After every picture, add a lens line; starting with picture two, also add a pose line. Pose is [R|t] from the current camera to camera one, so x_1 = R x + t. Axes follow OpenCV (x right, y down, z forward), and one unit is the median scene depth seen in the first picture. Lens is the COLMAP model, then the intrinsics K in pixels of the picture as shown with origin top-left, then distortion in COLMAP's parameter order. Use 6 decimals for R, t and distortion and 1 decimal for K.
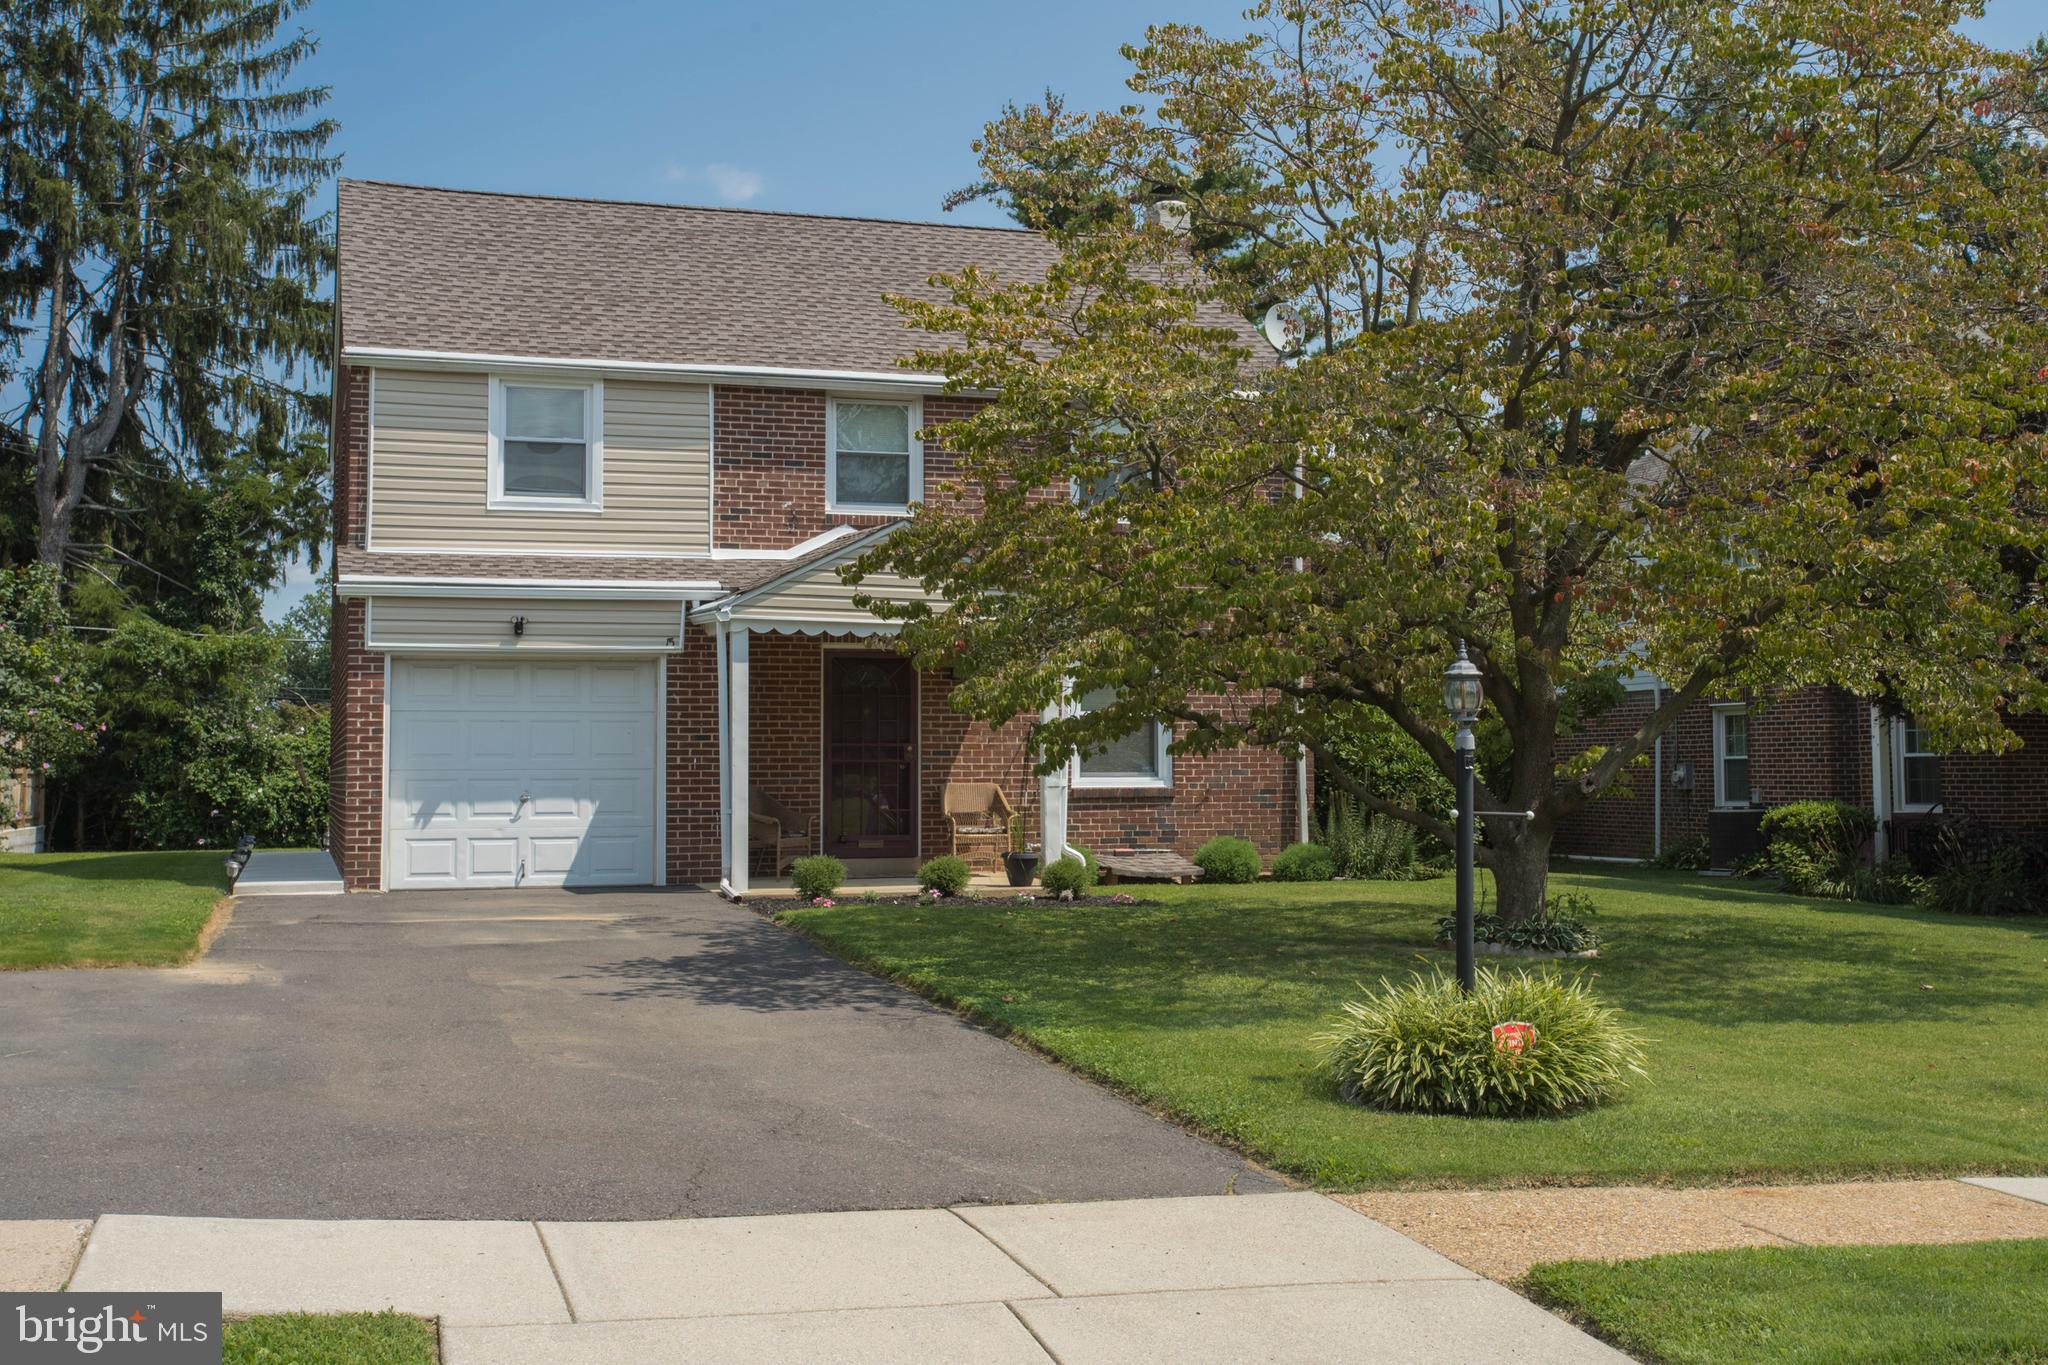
lens RADIAL K [[2383.1, 0, 1024.0], [0, 2383.1, 682.5], [0, 0, 1]] dist [0.005689, 0.182279]
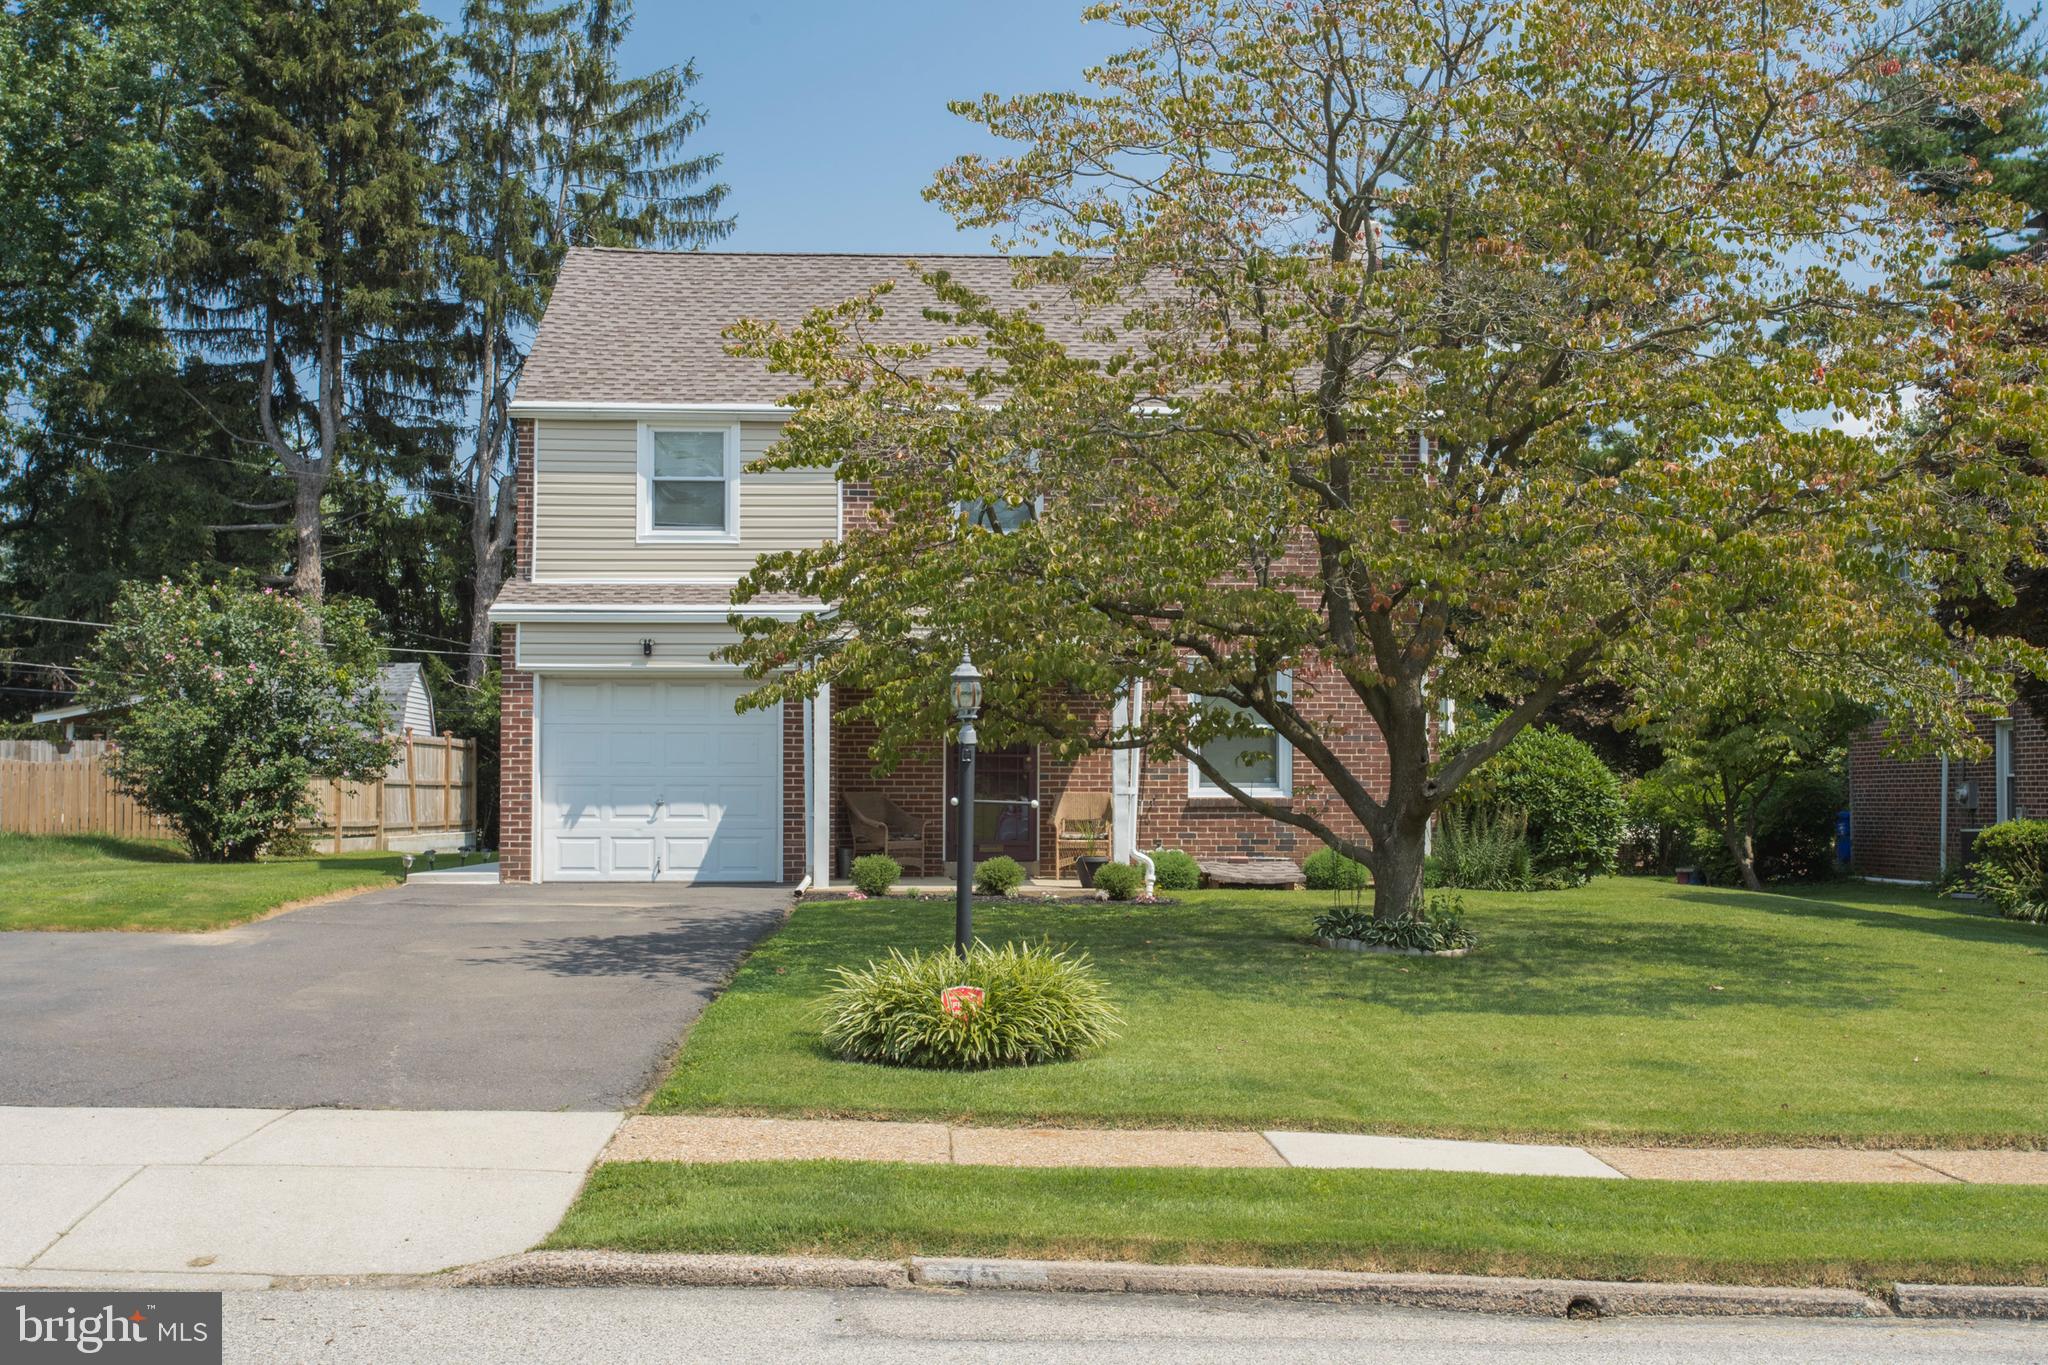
lens RADIAL K [[2396.7, 0, 1023.6], [0, 2396.7, 784.5], [0, 0, 1]] dist [0.022253, 0.048538]
pose [[0.963076, 0.004591, -0.269192, 0.253572], [0.003778, 0.999526, 0.030566, 0.006620], [0.269205, -0.030455, 0.962601, -0.032665]]
